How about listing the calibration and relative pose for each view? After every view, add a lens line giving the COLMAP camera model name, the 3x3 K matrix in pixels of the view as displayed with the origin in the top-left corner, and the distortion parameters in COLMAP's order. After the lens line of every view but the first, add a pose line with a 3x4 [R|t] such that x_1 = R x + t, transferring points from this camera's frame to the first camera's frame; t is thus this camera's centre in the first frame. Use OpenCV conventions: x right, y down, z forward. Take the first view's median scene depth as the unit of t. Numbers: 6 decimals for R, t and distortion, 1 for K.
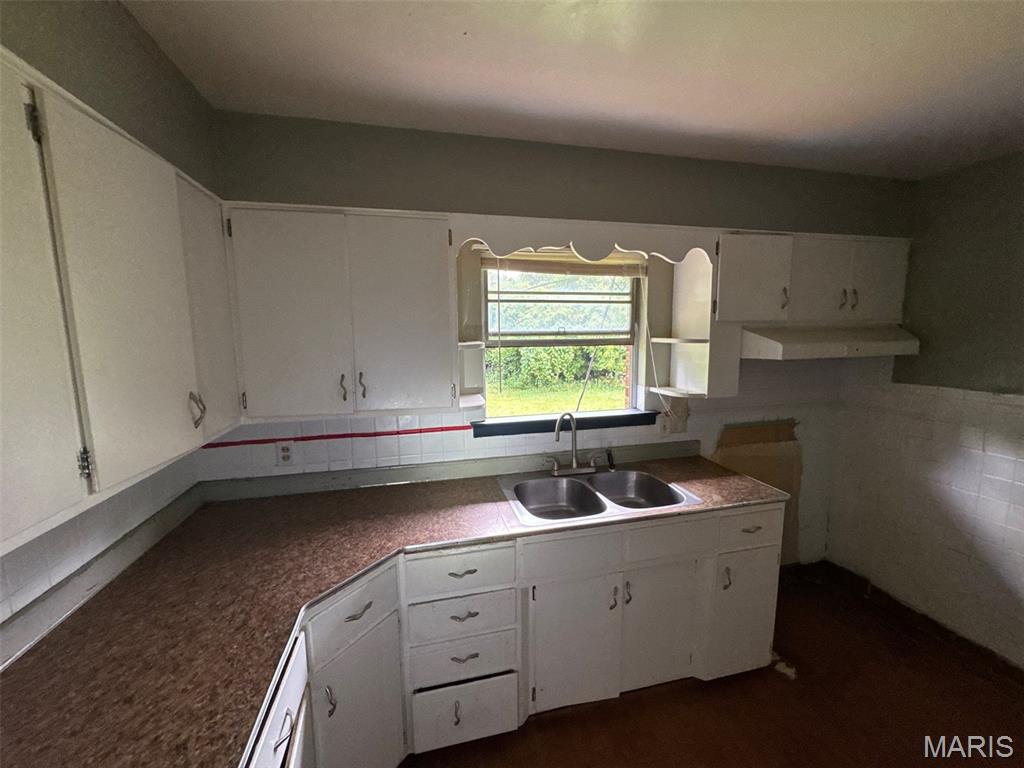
lens RADIAL K [[405.8, 0, 513.1], [0, 405.8, 383.2], [0, 0, 1]] dist [-0.003047, 0.001165]
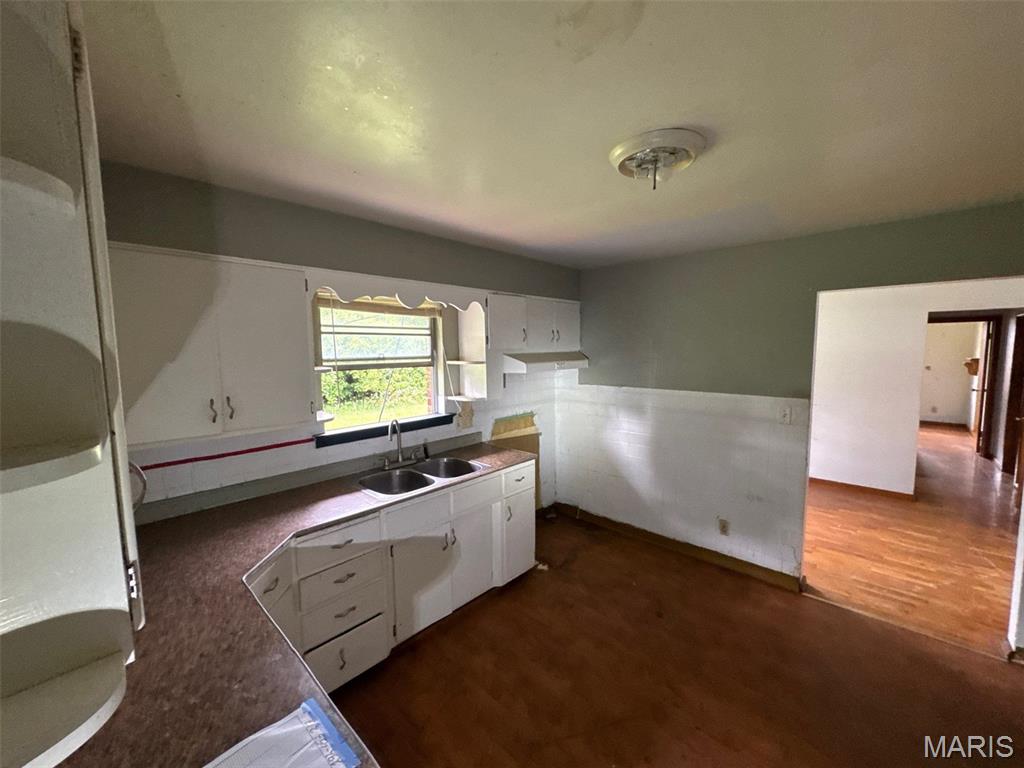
lens RADIAL K [[405.8, 0, 511.1], [0, 405.8, 384.7], [0, 0, 1]] dist [-0.003047, 0.001165]
pose [[0.835485, -0.049447, 0.547285, -0.249311], [0.074374, 0.996954, -0.023466, 0.019342], [-0.544458, 0.060309, 0.836617, -0.288783]]
